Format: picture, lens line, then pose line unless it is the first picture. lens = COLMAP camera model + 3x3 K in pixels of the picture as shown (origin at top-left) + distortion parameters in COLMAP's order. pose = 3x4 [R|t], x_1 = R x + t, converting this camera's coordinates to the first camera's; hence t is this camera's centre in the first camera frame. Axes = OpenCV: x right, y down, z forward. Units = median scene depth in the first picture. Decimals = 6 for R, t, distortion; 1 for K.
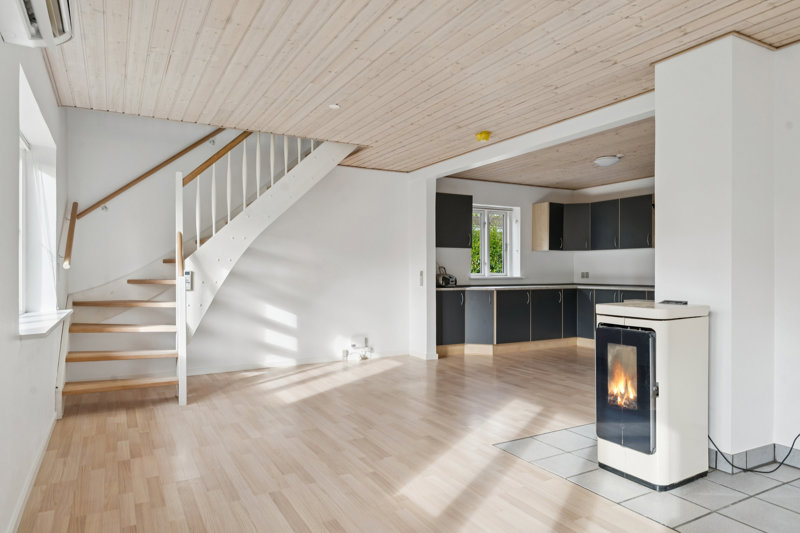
lens RADIAL K [[509.9, 0, 401.3], [0, 509.9, 273.3], [0, 0, 1]] dist [-0.001868, 0.000346]
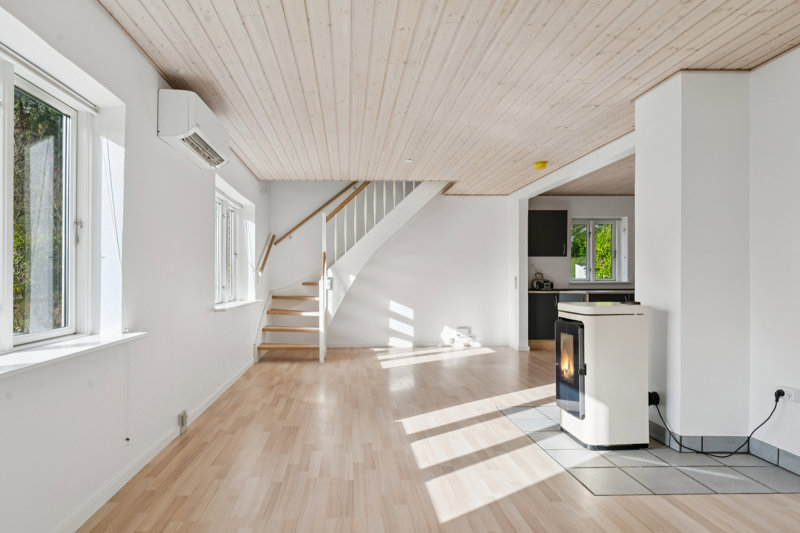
lens RADIAL K [[445.6, 0, 359.8], [0, 445.6, 275.7], [0, 0, 1]] dist [0.001852, 0.000201]
pose [[0.883655, -0.002595, -0.468132, 0.279656], [-0.000359, 0.999981, -0.006221, 0.000127], [0.468139, 0.005665, 0.883637, -0.137101]]
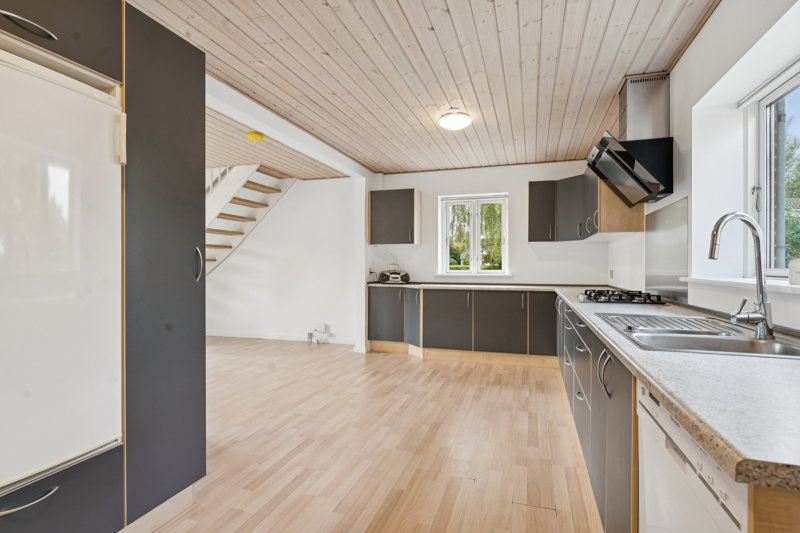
lens RADIAL K [[411.6, 0, 400.6], [0, 411.6, 268.2], [0, 0, 1]] dist [-0.004833, -0.002649]
pose [[0.680136, 0.003231, -0.733079, 0.977299], [-0.004642, 0.999989, 0.000100, -0.004975], [0.733071, 0.003335, 0.680144, 0.652129]]
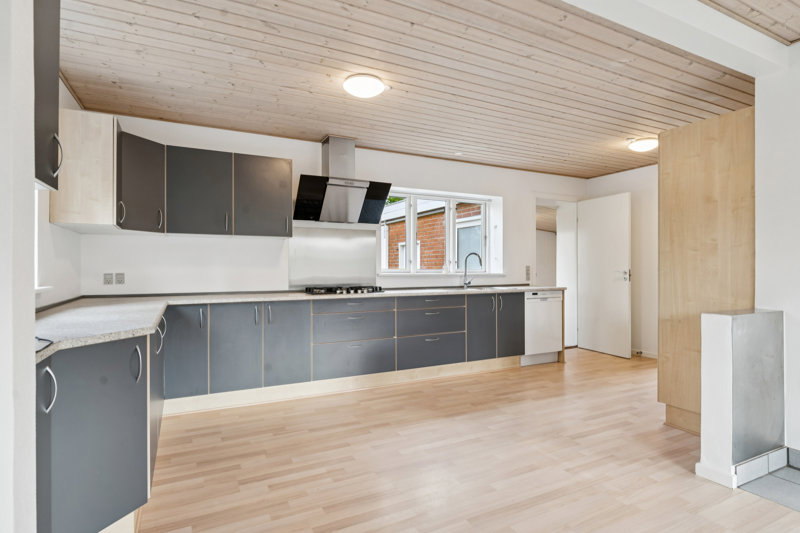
lens RADIAL K [[424.6, 0, 400.0], [0, 424.6, 266.5], [0, 0, 1]] dist [-0.003187, -0.001282]
pose [[0.042223, -0.000424, 0.999108, -0.113849], [0.005914, 0.999982, 0.000174, -0.011719], [-0.999091, 0.005902, 0.042225, 1.153855]]
